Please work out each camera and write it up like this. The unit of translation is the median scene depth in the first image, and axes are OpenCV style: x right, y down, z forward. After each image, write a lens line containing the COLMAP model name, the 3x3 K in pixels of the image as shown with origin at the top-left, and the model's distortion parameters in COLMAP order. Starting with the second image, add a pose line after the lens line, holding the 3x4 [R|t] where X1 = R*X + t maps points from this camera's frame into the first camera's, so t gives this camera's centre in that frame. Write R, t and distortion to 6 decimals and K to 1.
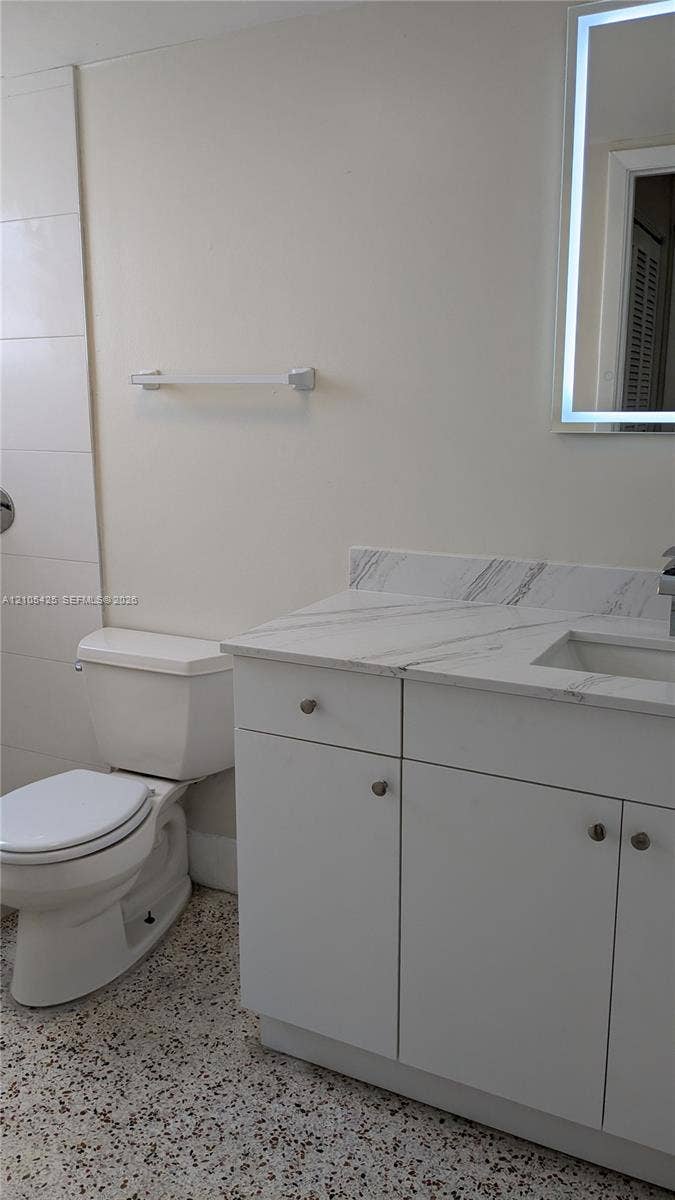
lens RADIAL K [[964.3, 0, 311.4], [0, 964.3, 602.1], [0, 0, 1]] dist [0.057901, -0.098932]
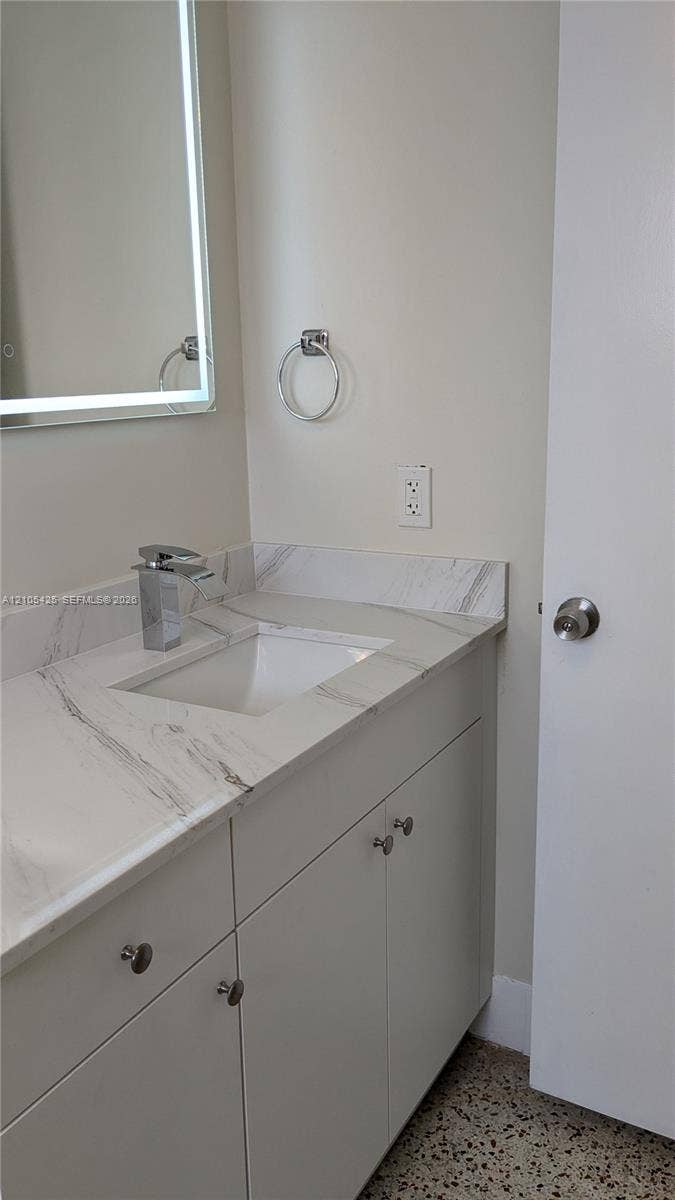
lens RADIAL K [[964.3, 0, 311.4], [0, 964.3, 602.1], [0, 0, 1]] dist [0.057901, -0.098932]
pose [[0.032628, -0.228504, 0.972996, -0.405979], [0.245727, 0.945467, 0.213799, -0.141530], [-0.968790, 0.232116, 0.086999, 0.695515]]
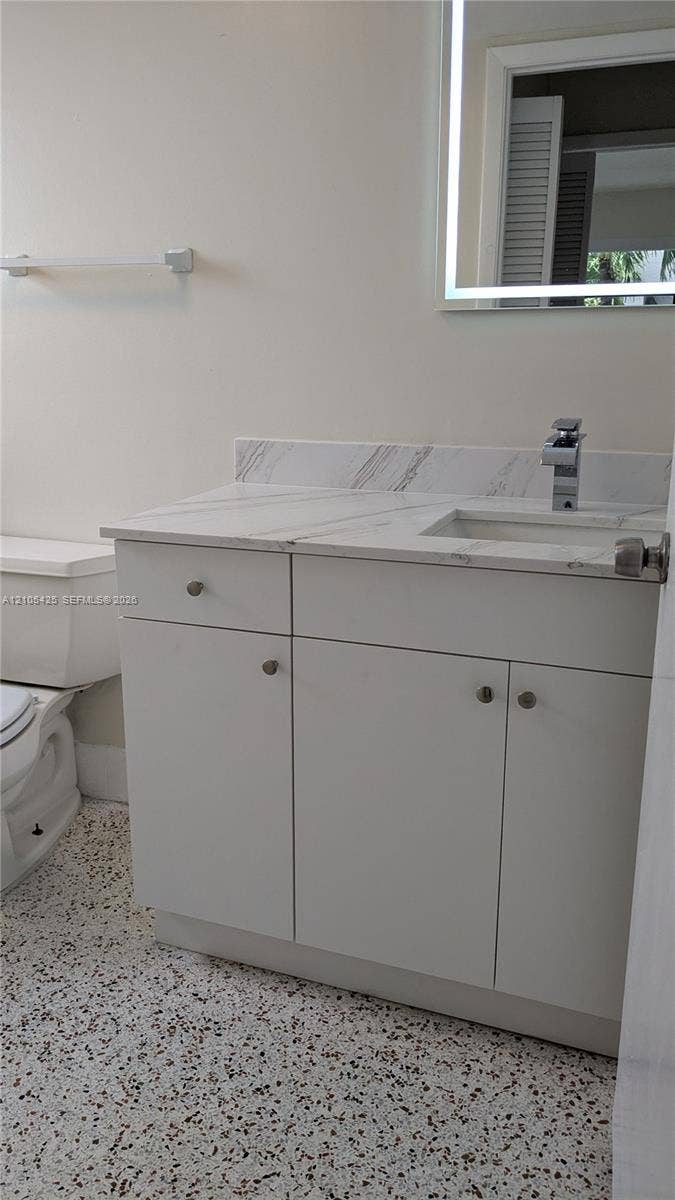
lens RADIAL K [[964.3, 0, 311.4], [0, 964.3, 602.1], [0, 0, 1]] dist [0.057901, -0.098932]
pose [[0.993303, -0.027241, 0.112283, 0.003211], [0.021960, 0.998606, 0.048005, 0.067791], [-0.113434, -0.045217, 0.992516, 0.019330]]
